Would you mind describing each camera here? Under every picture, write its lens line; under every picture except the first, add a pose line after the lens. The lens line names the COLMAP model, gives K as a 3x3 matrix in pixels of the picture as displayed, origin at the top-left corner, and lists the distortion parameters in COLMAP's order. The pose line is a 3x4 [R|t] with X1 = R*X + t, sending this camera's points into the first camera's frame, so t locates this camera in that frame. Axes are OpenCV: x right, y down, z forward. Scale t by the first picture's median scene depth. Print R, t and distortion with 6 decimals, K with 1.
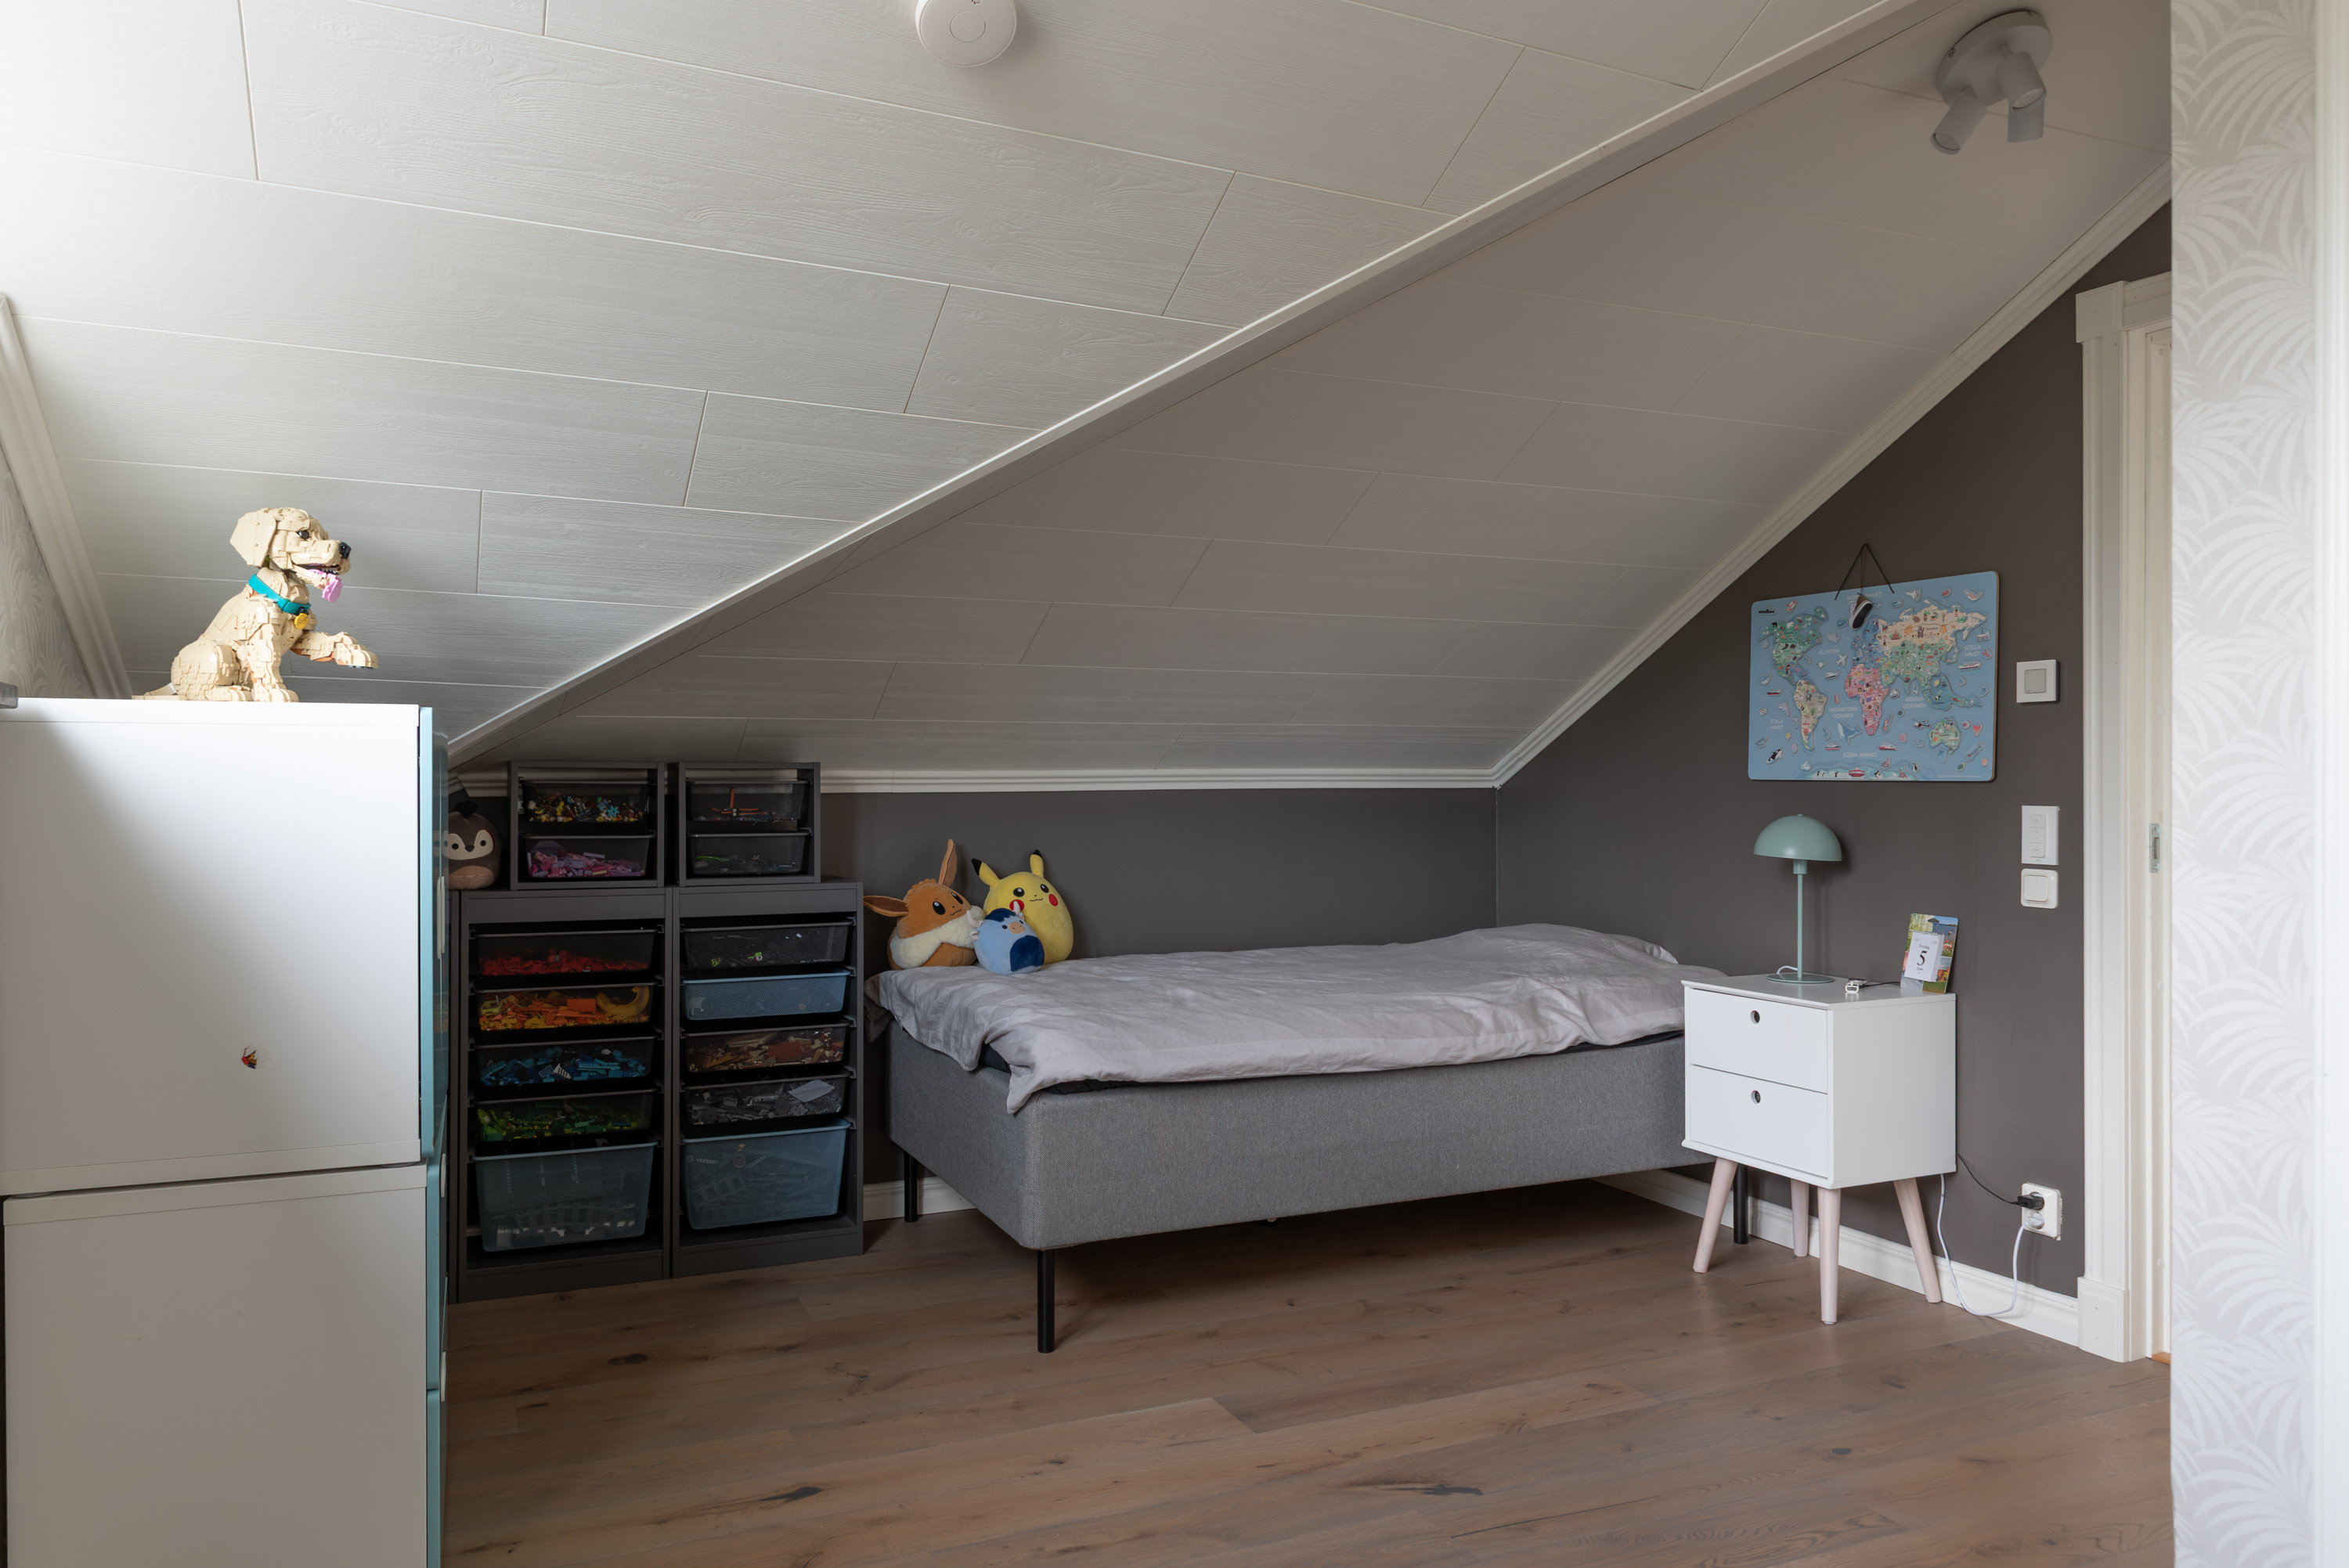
lens RADIAL K [[1570.7, 0, 1175.1], [0, 1570.7, 786.7], [0, 0, 1]] dist [-0.007665, 0.002297]
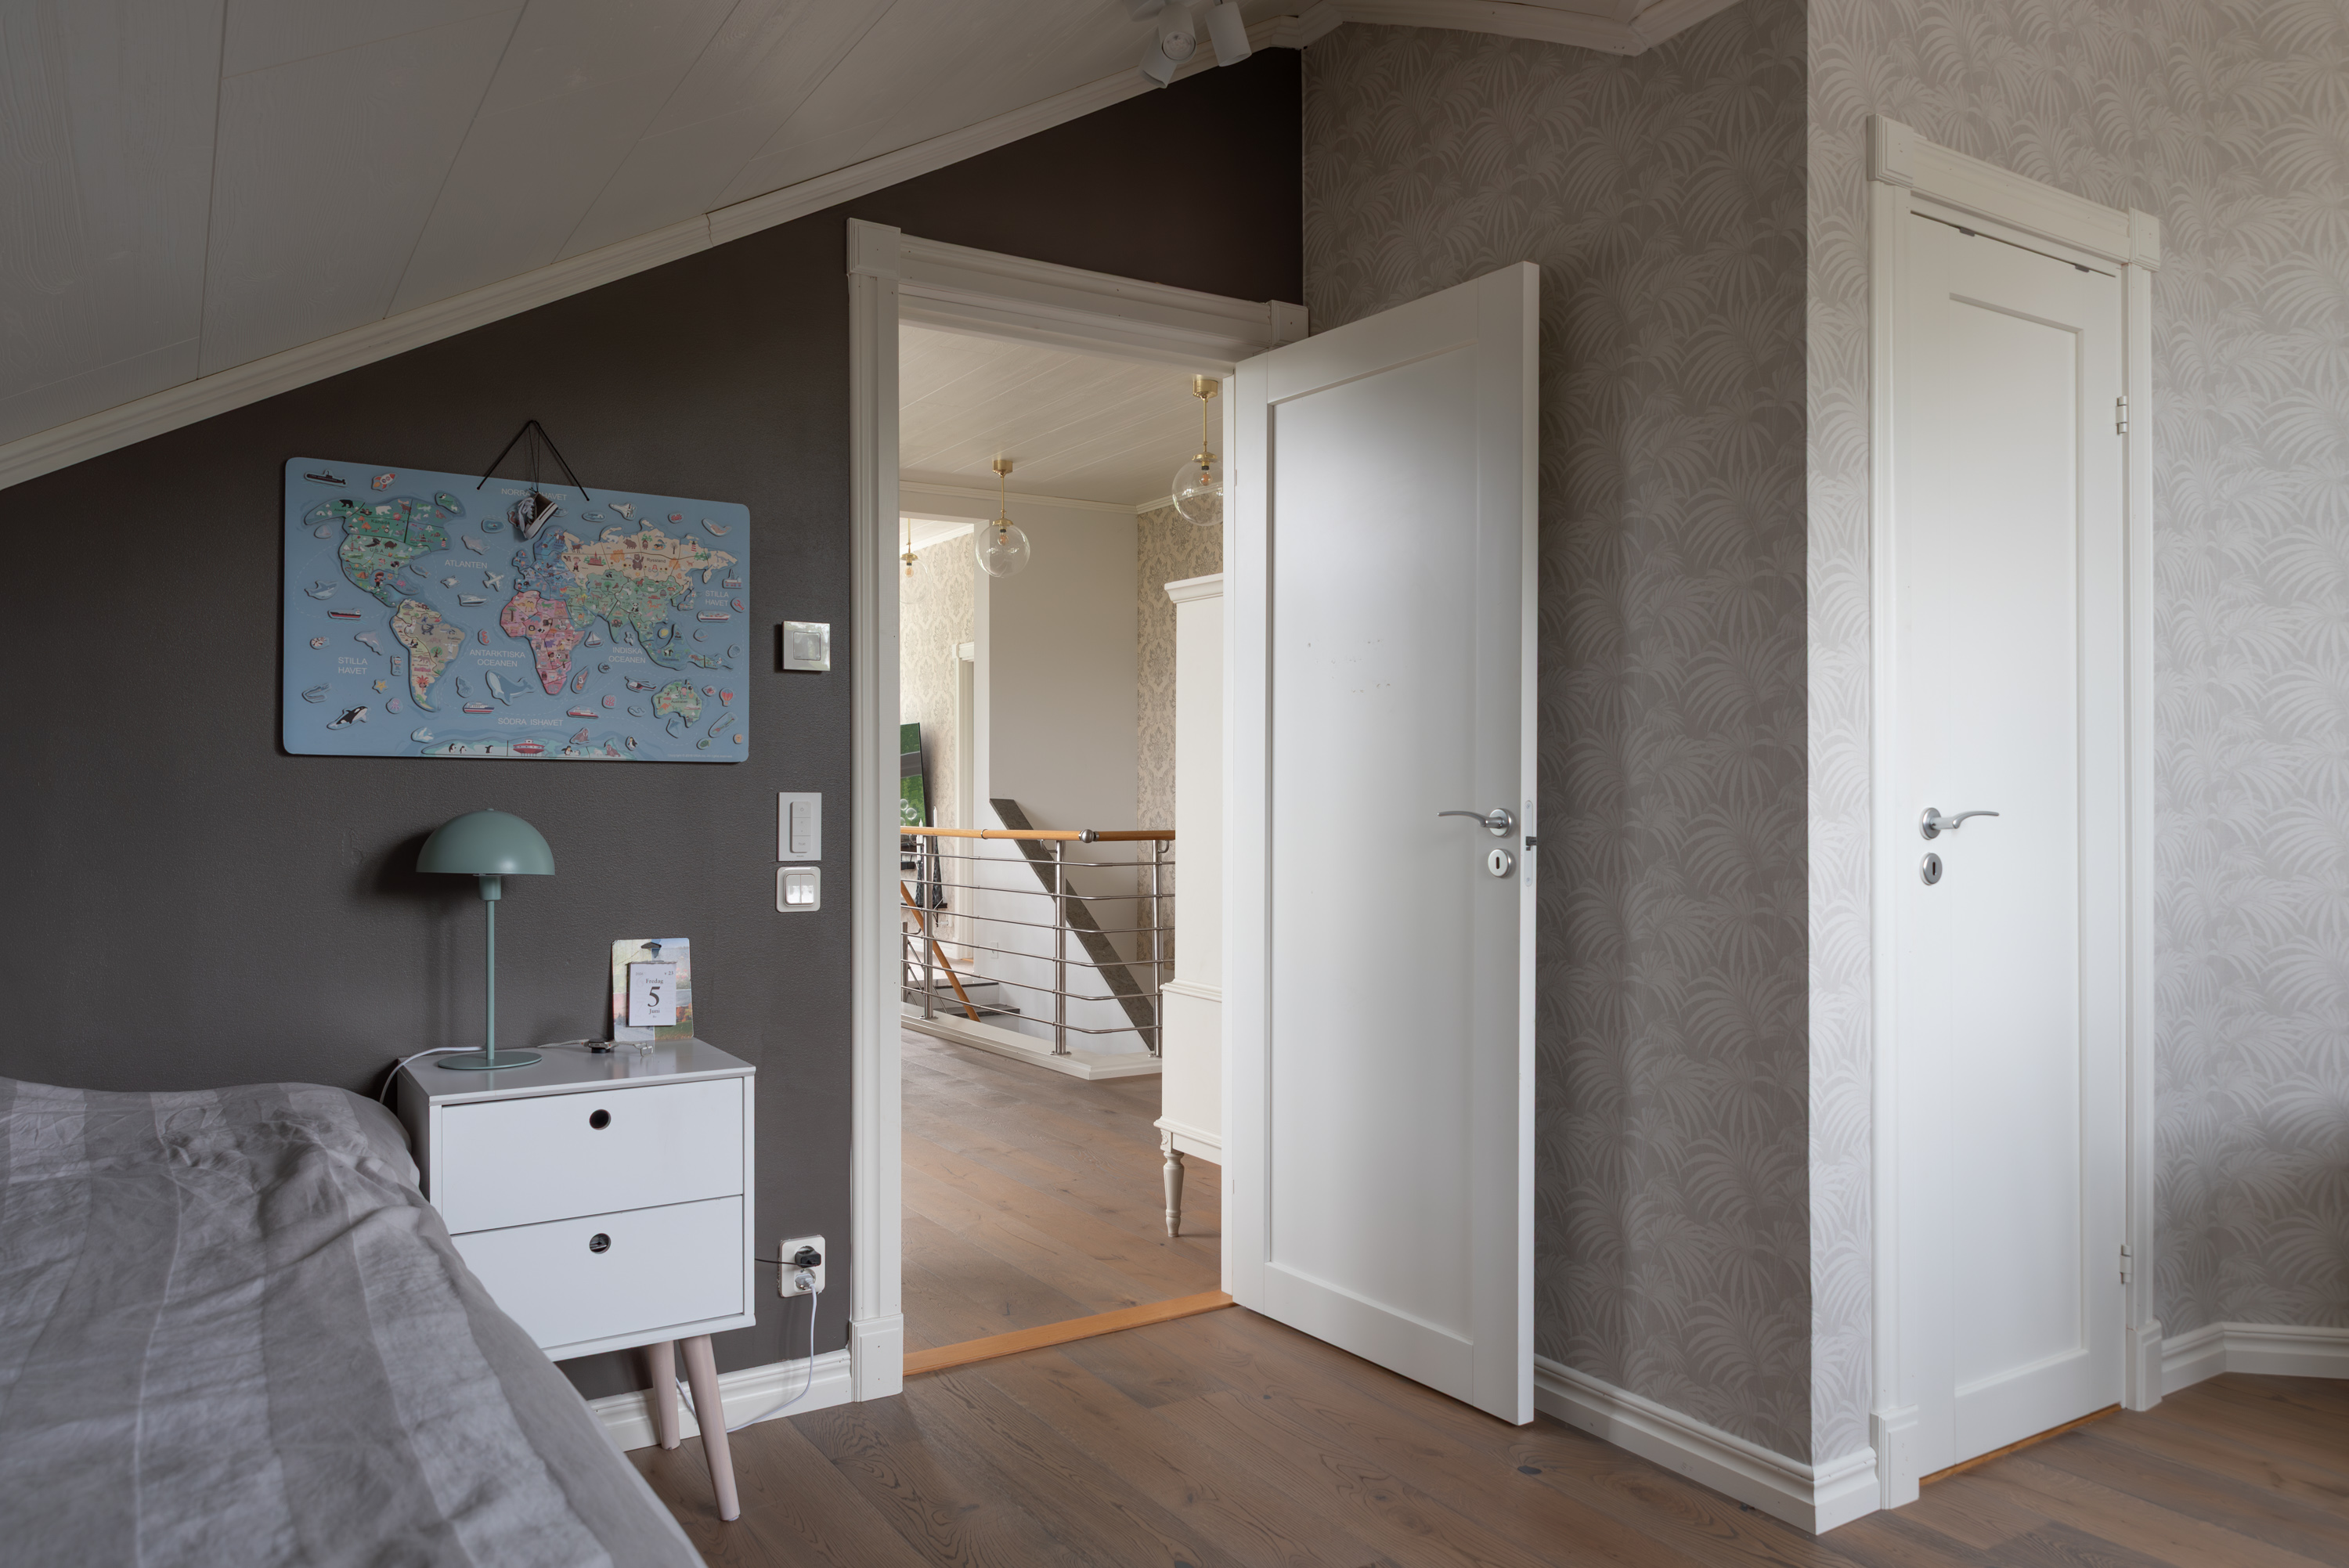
lens RADIAL K [[1570.7, 0, 1174.1], [0, 1570.7, 787.6], [0, 0, 1]] dist [-0.007665, 0.002297]
pose [[-0.123279, 0.008935, 0.992332, -0.298741], [0.003613, 0.999957, -0.008555, 0.016432], [-0.992366, 0.002530, -0.123306, 0.838483]]
